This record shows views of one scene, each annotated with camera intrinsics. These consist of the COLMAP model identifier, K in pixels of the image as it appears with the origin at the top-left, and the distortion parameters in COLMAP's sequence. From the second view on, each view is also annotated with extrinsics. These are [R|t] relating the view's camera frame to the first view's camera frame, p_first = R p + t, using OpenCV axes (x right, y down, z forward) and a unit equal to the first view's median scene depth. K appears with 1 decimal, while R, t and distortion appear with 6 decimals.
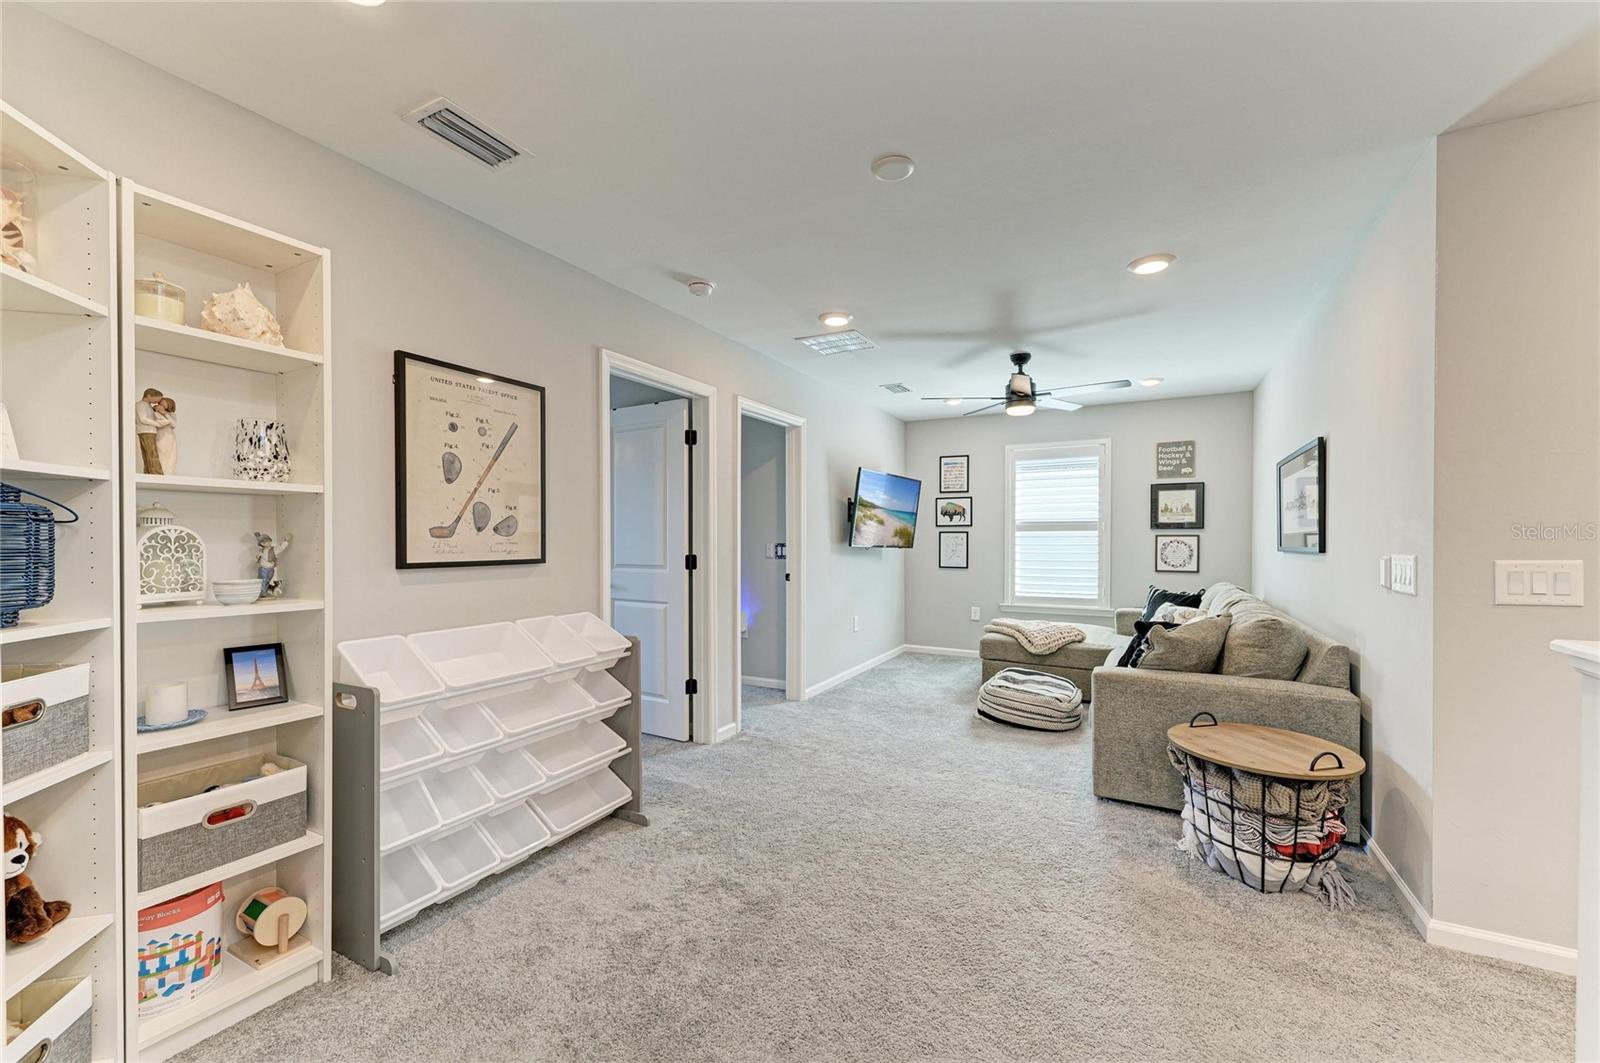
lens RADIAL K [[633.6, 0, 802.8], [0, 633.6, 535.3], [0, 0, 1]] dist [0.020565, -0.003972]
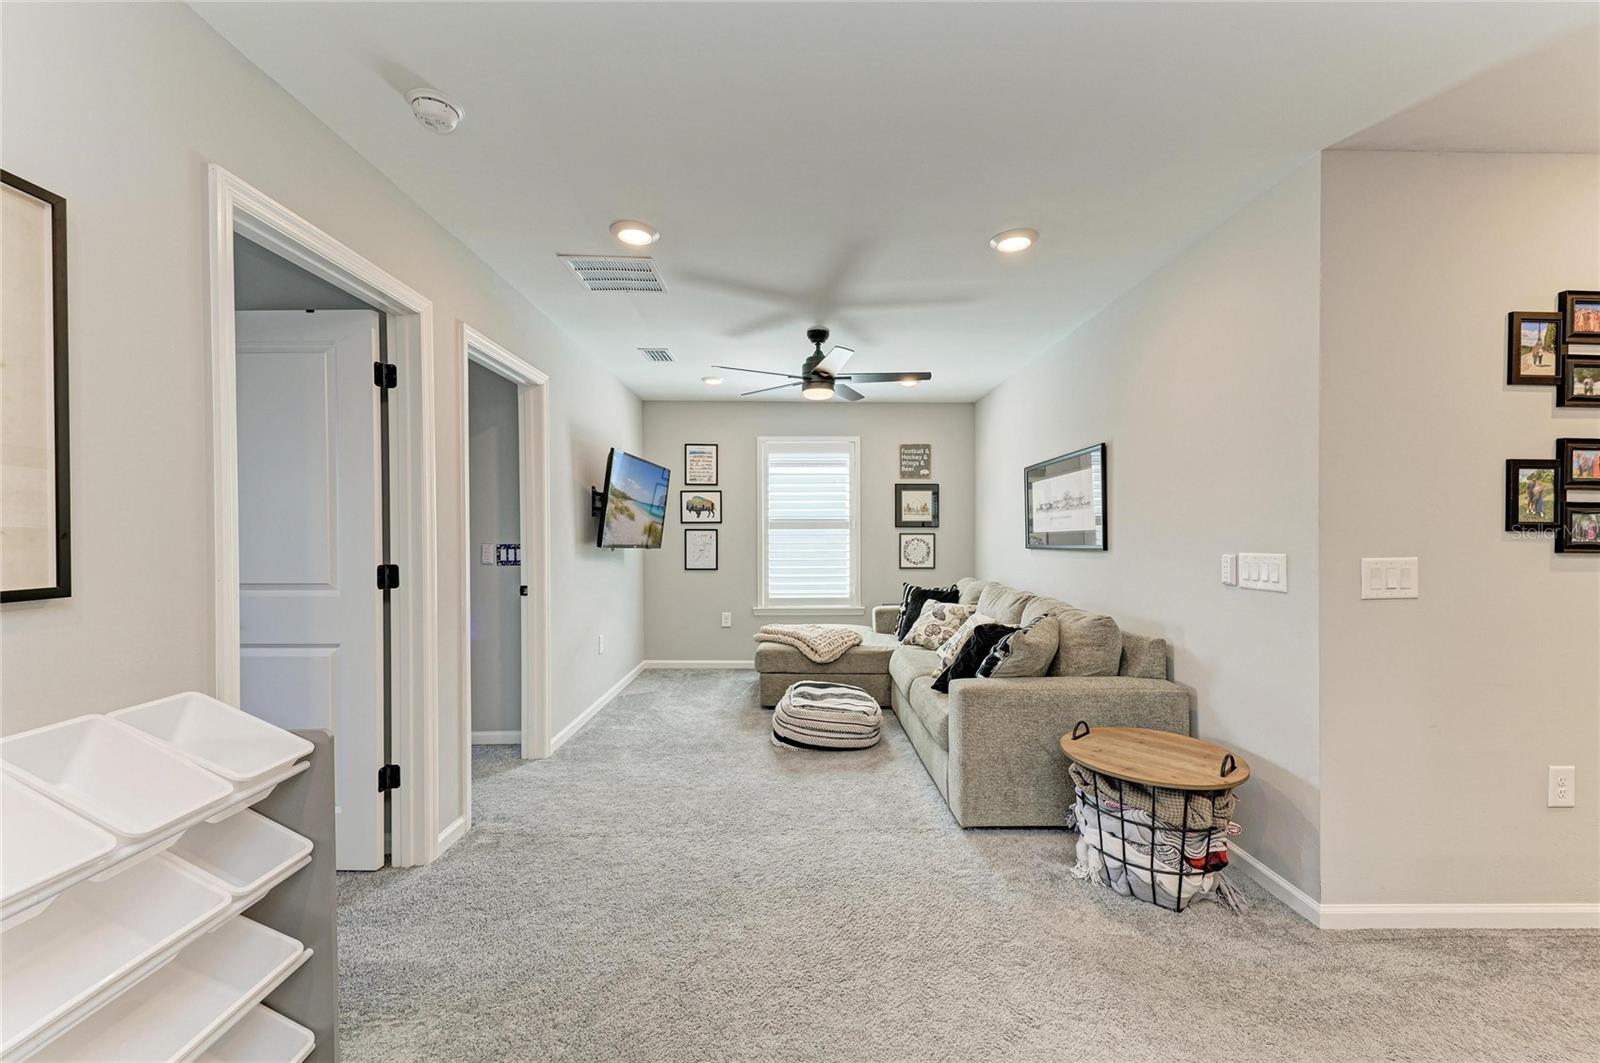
lens RADIAL K [[633.6, 0, 799.3], [0, 633.6, 536.6], [0, 0, 1]] dist [0.020565, -0.003972]
pose [[0.870384, -0.001685, 0.492371, -0.140943], [-0.001366, 0.999982, 0.005838, -0.001245], [-0.492372, -0.005753, 0.870366, 0.273921]]
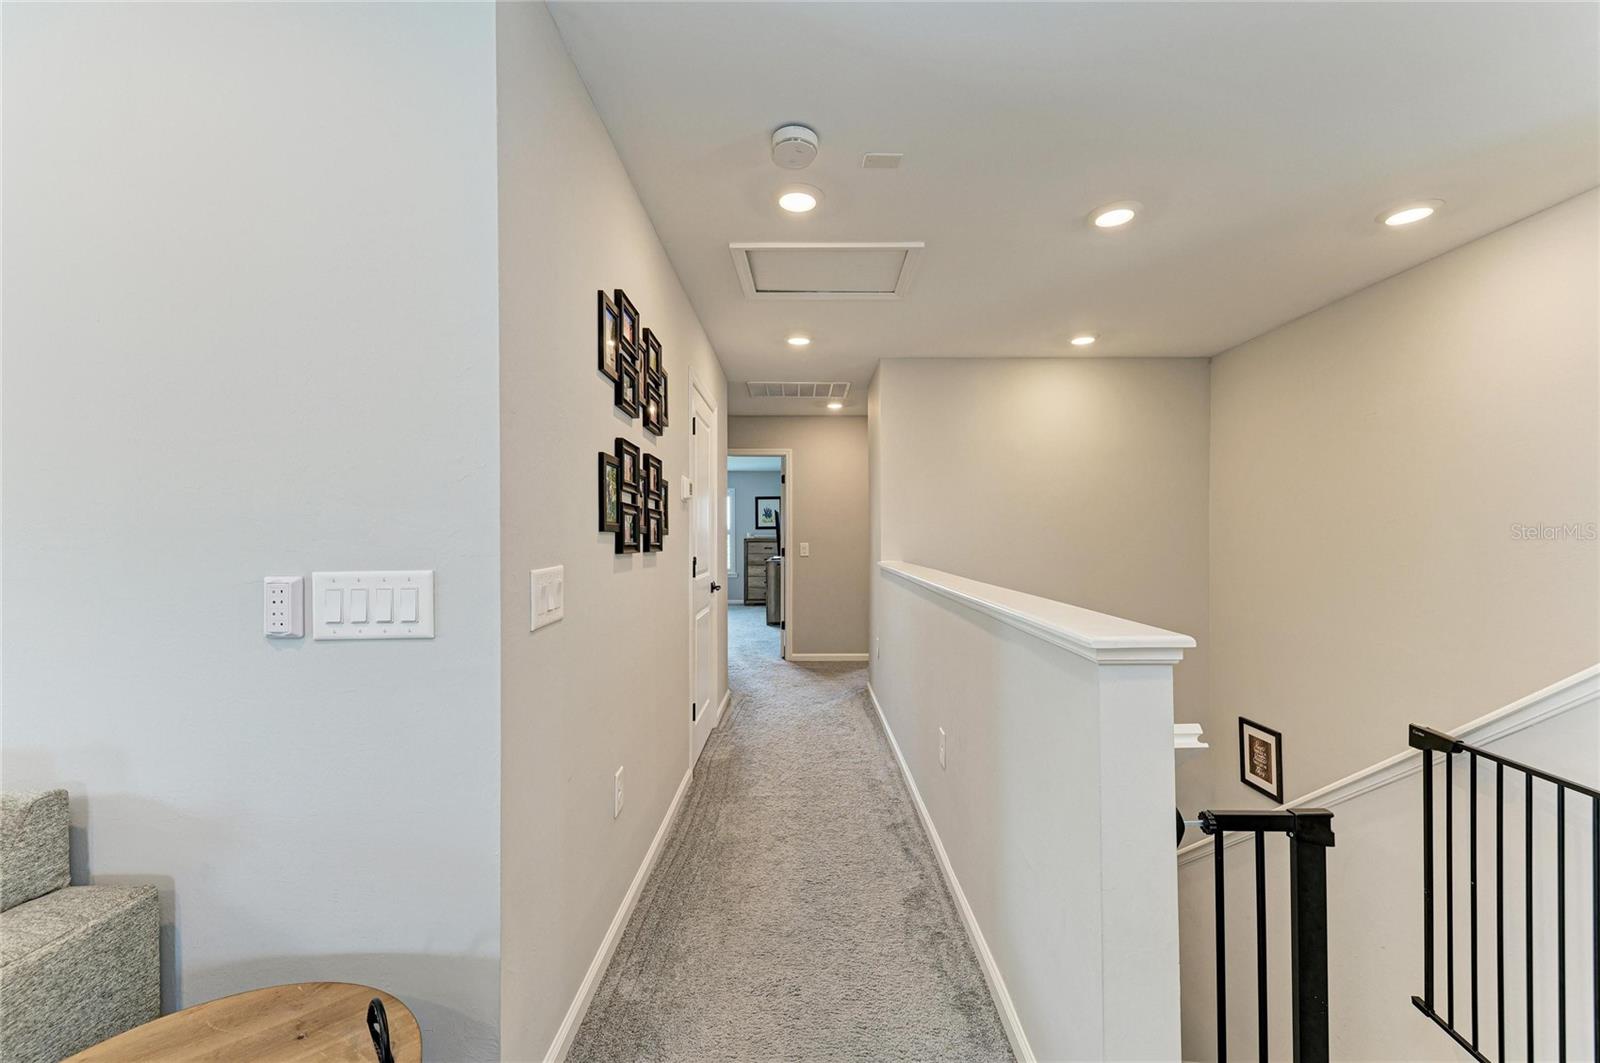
lens RADIAL K [[633.6, 0, 792.3], [0, 633.6, 545.0], [0, 0, 1]] dist [0.020565, -0.003972]
pose [[-0.485178, -0.007288, 0.874385, 0.158272], [0.003608, 0.999940, 0.010336, 0.002214], [-0.874408, 0.008169, -0.485123, 0.559956]]
